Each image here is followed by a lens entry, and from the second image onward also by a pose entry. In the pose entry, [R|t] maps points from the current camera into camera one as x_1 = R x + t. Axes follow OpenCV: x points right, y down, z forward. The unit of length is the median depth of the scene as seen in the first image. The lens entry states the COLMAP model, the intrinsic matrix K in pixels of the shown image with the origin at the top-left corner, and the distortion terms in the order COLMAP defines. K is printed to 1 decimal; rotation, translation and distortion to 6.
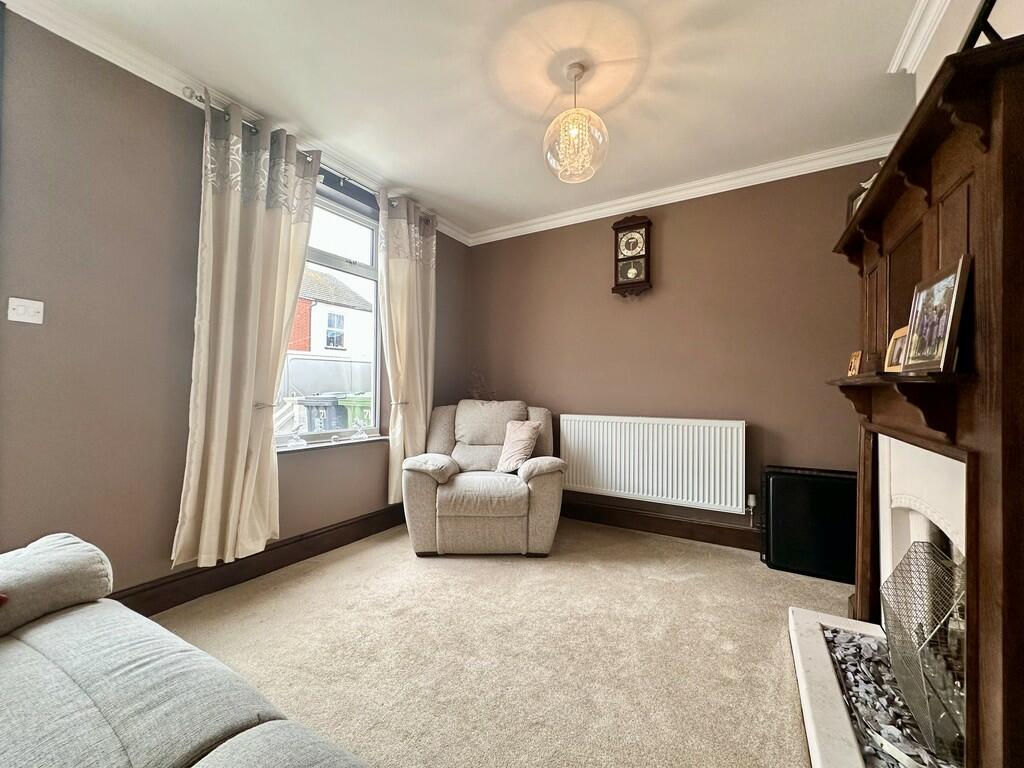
lens RADIAL K [[410.0, 0, 511.5], [0, 410.0, 384.4], [0, 0, 1]] dist [-0.002416, -0.000124]
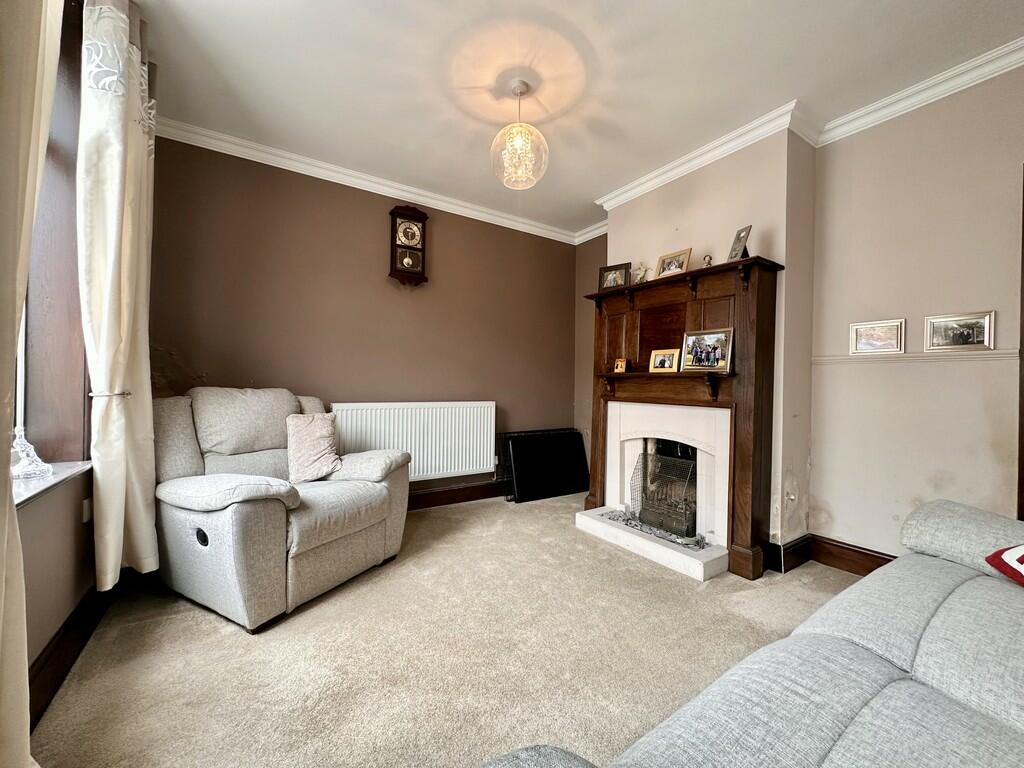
lens RADIAL K [[410.0, 0, 512.7], [0, 410.0, 384.6], [0, 0, 1]] dist [-0.002416, -0.000124]
pose [[0.437931, 0.000407, 0.899009, -0.607358], [-0.026878, 0.999559, 0.012640, 0.015643], [-0.898607, -0.029699, 0.437749, 0.366967]]
